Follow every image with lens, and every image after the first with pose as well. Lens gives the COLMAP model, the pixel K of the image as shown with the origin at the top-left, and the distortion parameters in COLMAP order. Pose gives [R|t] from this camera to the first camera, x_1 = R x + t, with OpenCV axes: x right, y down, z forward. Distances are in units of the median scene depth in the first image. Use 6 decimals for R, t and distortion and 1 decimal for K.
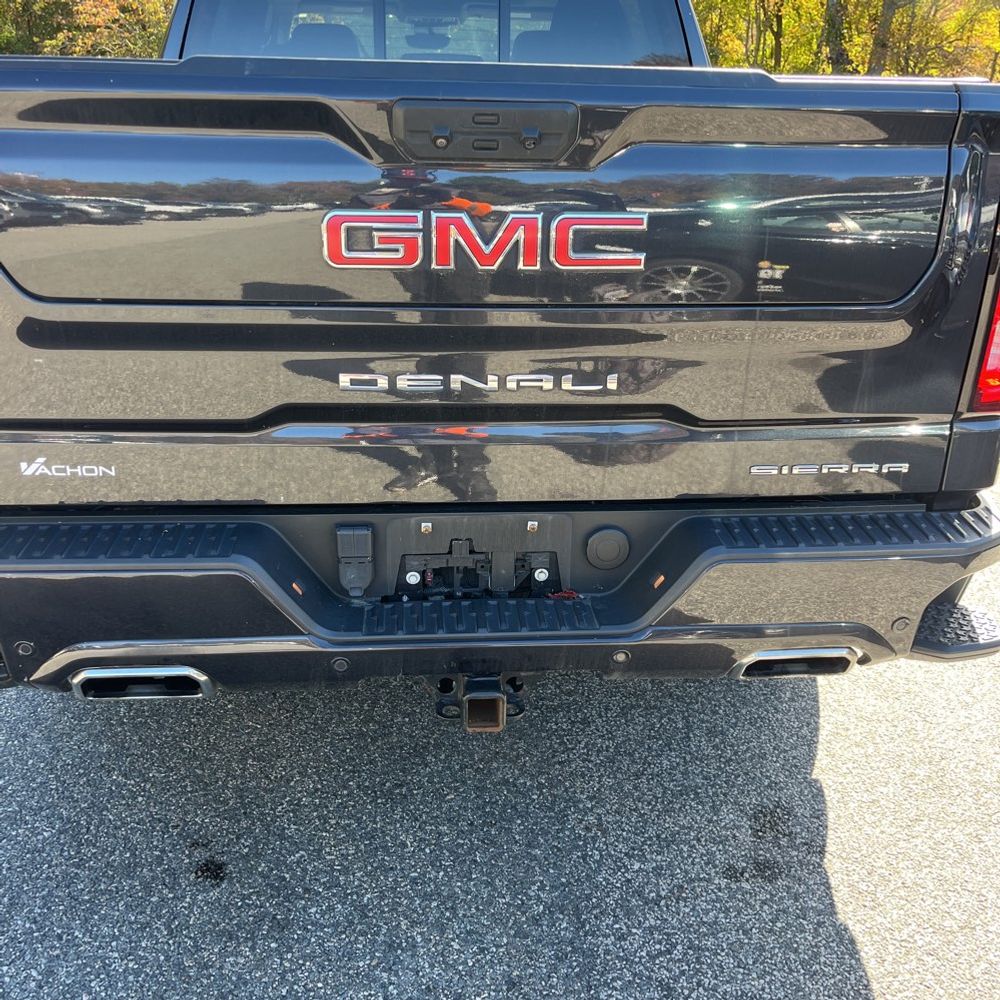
lens RADIAL K [[1013.2, 0, 515.2], [0, 1013.2, 497.6], [0, 0, 1]] dist [0.033278, -0.020083]
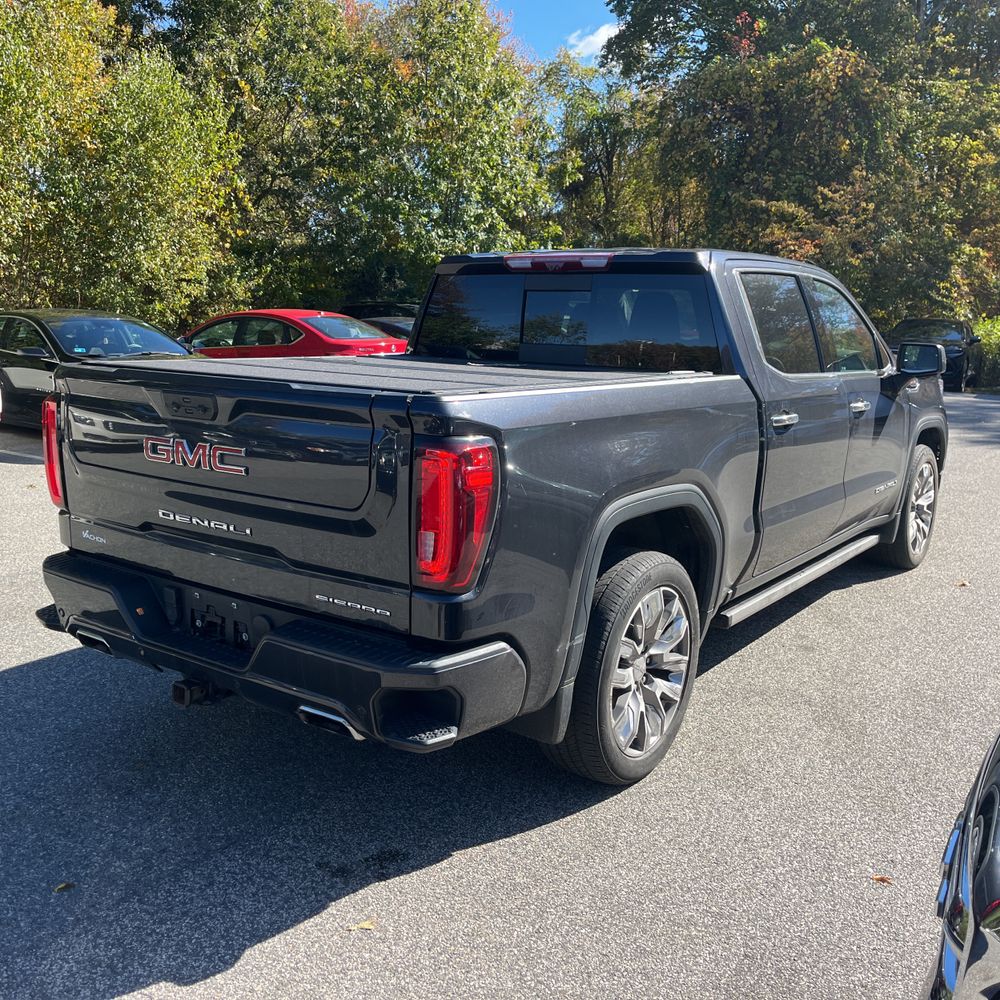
lens RADIAL K [[1024.5, 0, 500.0], [0, 1024.5, 500.0], [0, 0, 1]] dist [0.029571, 0.001574]
pose [[0.752857, 0.114312, -0.648181, 1.372199], [-0.235835, 0.966265, -0.103511, -0.068099], [0.614482, 0.230793, 0.754418, -0.140669]]
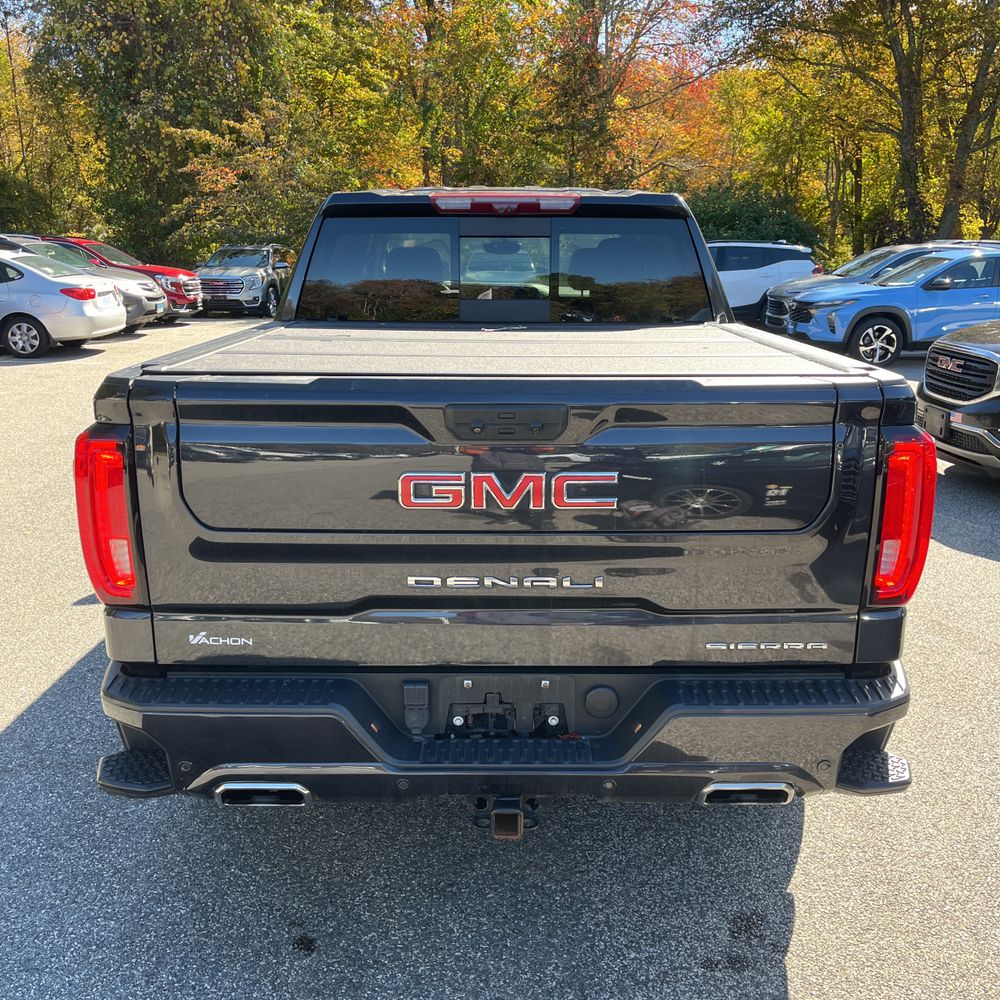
lens RADIAL K [[1016.5, 0, 513.5], [0, 1016.5, 505.2], [0, 0, 1]] dist [0.027632, 0.000982]
pose [[0.996191, 0.004103, -0.087098, 0.080732], [-0.013812, 0.993705, -0.111173, -0.051538], [0.086093, 0.111953, 0.989977, -0.338354]]
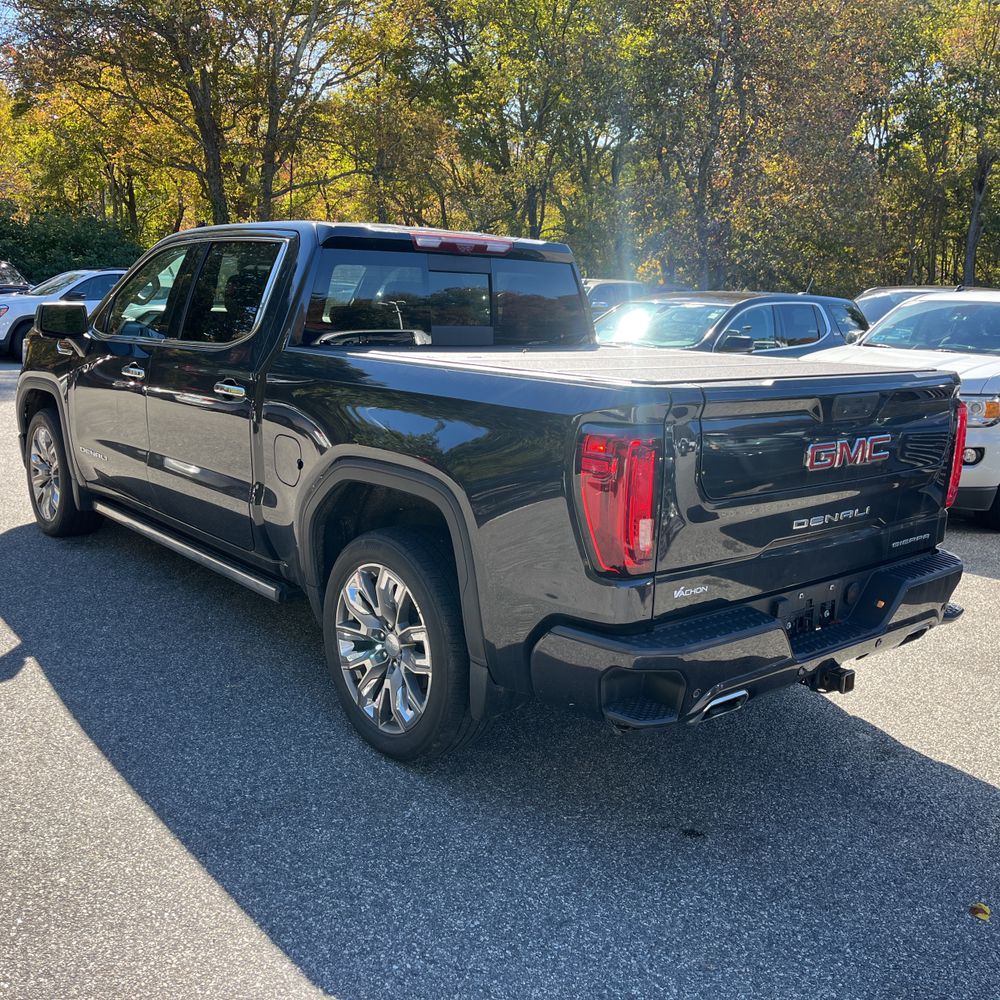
lens RADIAL K [[1016.0, 0, 501.1], [0, 1016.0, 501.6], [0, 0, 1]] dist [0.063970, -0.086333]
pose [[0.819427, -0.108030, 0.562912, -1.415535], [0.185227, 0.979294, -0.081693, -0.081057], [-0.542431, 0.171208, 0.822470, -0.286224]]
